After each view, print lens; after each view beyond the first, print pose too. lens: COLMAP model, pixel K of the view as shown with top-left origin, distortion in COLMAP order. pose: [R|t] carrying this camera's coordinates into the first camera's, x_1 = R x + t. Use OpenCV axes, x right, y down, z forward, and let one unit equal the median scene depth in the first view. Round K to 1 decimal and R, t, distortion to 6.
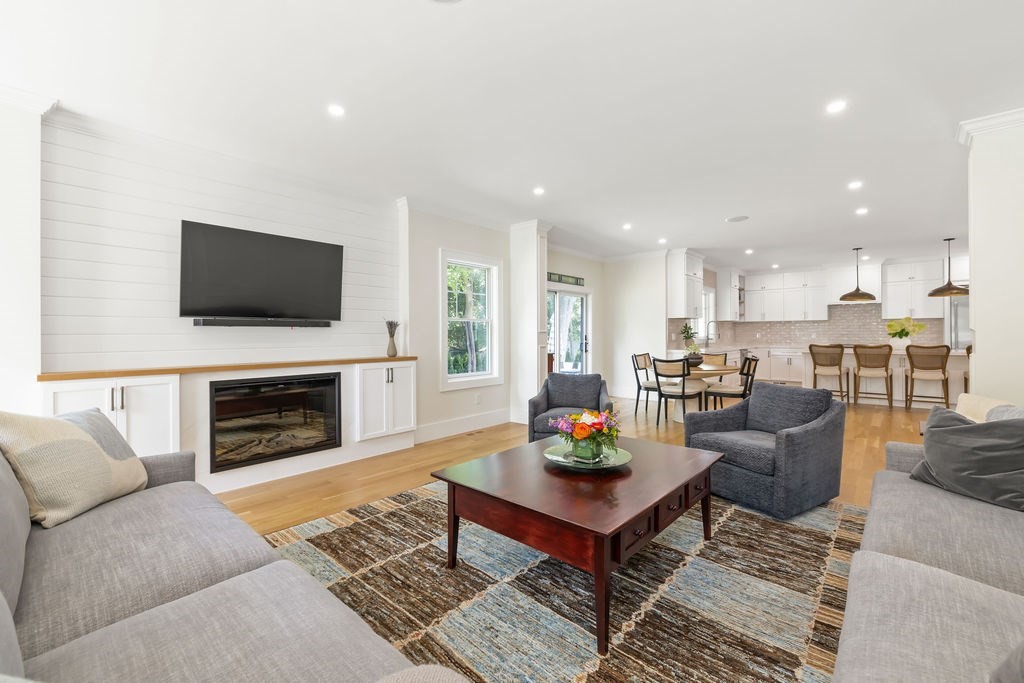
lens RADIAL K [[446.9, 0, 504.3], [0, 446.9, 333.1], [0, 0, 1]] dist [0.002867, 0.000514]
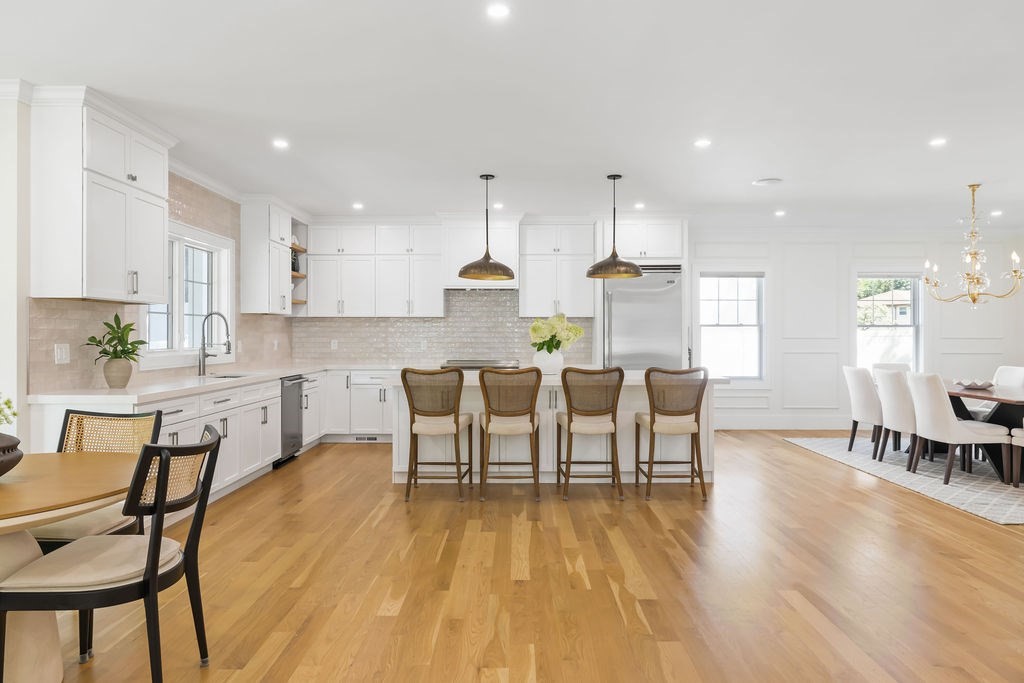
lens RADIAL K [[648.2, 0, 513.1], [0, 648.2, 336.9], [0, 0, 1]] dist [0.009476, 0.001985]
pose [[0.758569, 0.003292, 0.651585, 0.345105], [-0.005523, 0.999984, 0.001377, -0.007689], [-0.651570, -0.004644, 0.758574, 0.438163]]
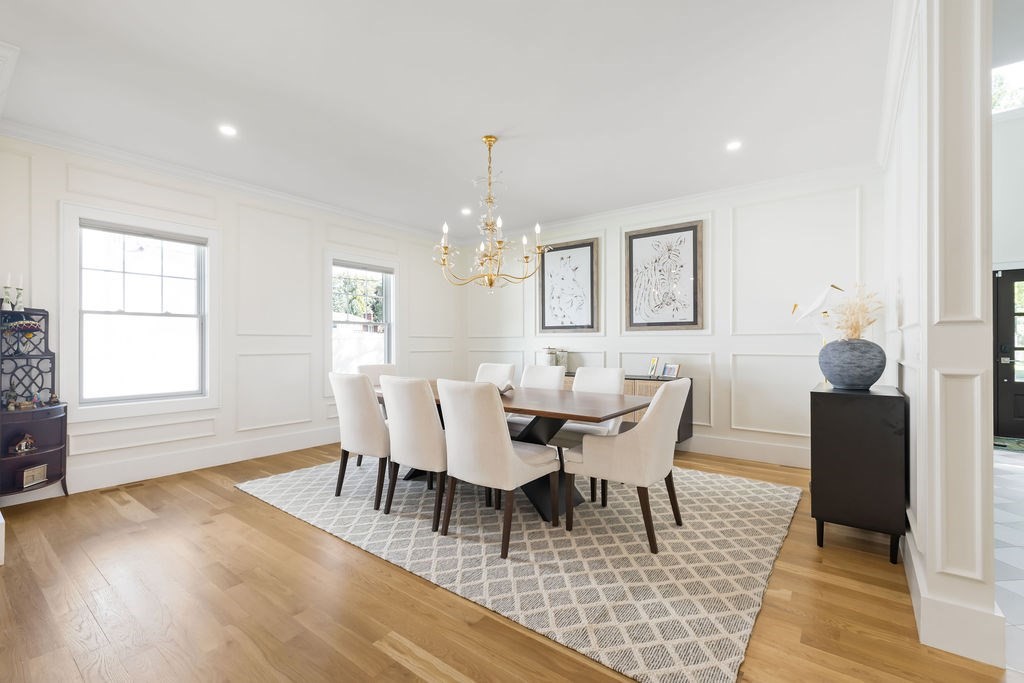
lens RADIAL K [[446.9, 0, 512.9], [0, 446.9, 340.2], [0, 0, 1]] dist [0.002867, 0.000514]
pose [[-0.065501, 0.009441, 0.997808, 0.654136], [-0.001486, 0.999953, -0.009559, 0.000006], [-0.997851, -0.002109, -0.065484, 0.585573]]
